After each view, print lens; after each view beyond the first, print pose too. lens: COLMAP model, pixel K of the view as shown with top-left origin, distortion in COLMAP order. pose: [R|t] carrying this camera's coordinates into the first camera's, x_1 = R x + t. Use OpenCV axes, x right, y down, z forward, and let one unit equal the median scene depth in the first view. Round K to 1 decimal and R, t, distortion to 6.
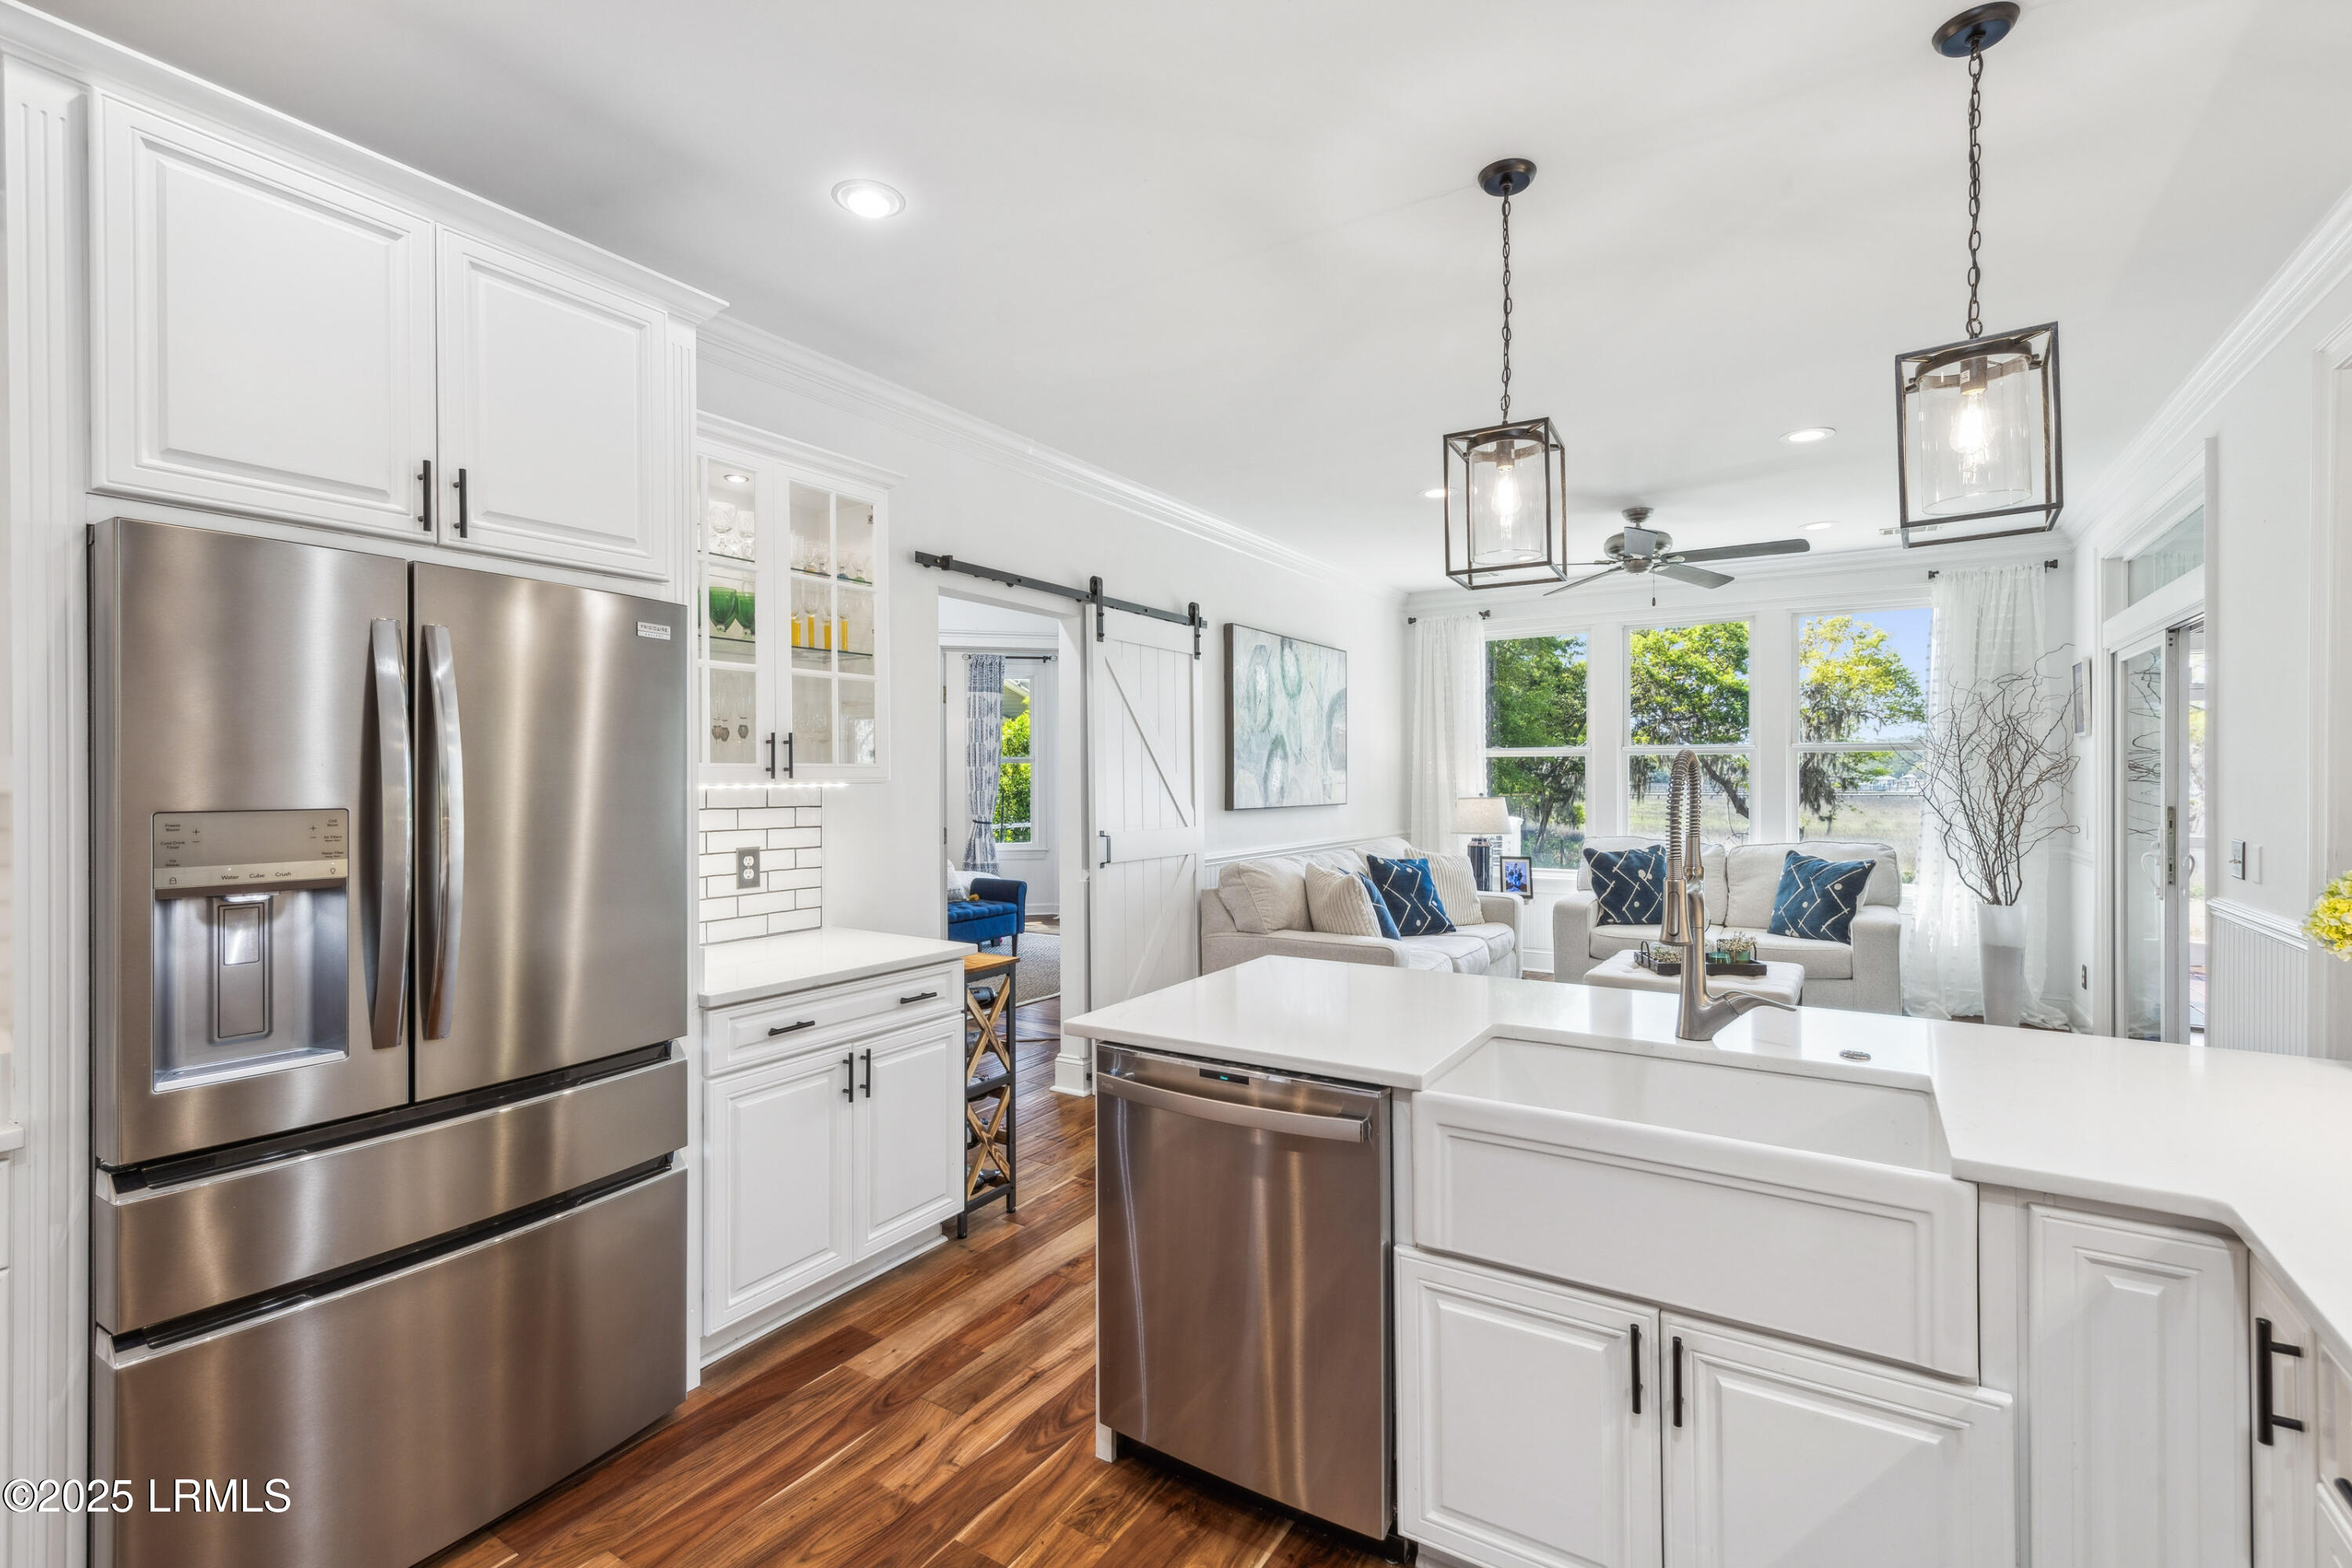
lens RADIAL K [[1029.5, 0, 1177.0], [0, 1029.5, 783.0], [0, 0, 1]] dist [0.005390, 0.000042]
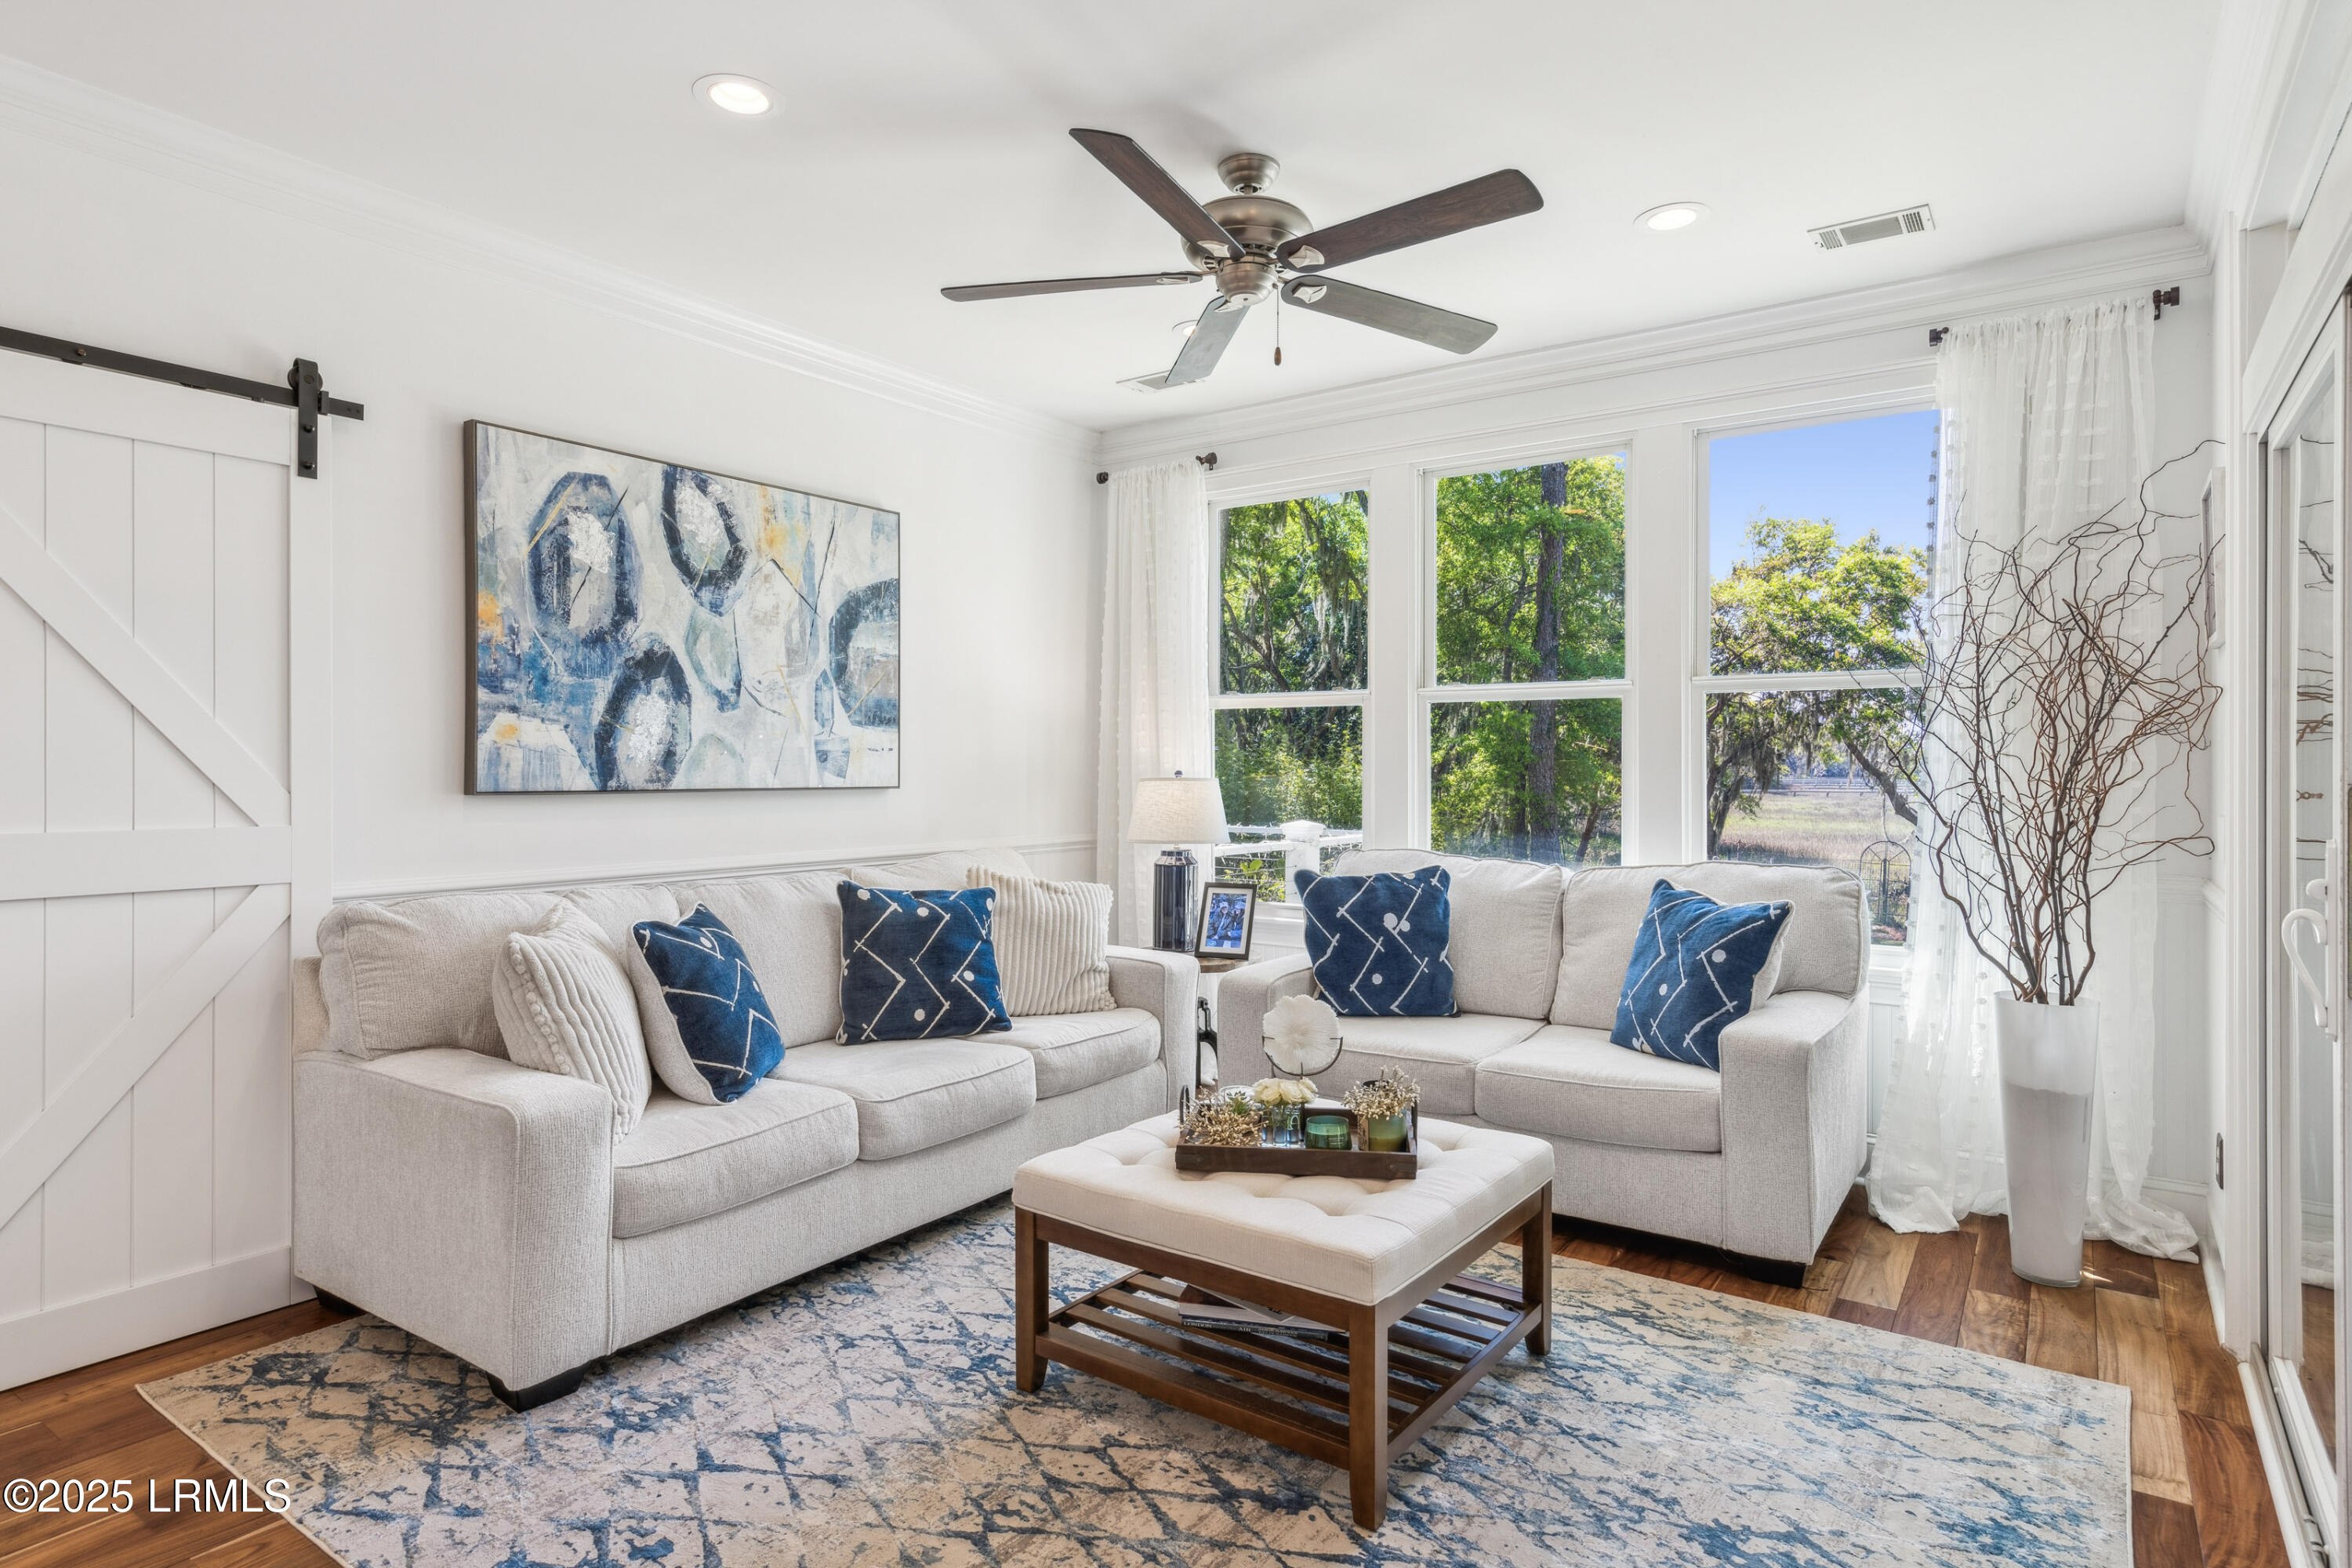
lens RADIAL K [[1265.9, 0, 1173.4], [0, 1265.9, 763.4], [0, 0, 1]] dist [0.002883, -0.000918]
pose [[0.999128, 0.003014, -0.041654, 0.387162], [-0.003421, 0.999947, -0.009704, 0.015326], [0.041622, 0.009838, 0.999085, 0.369147]]
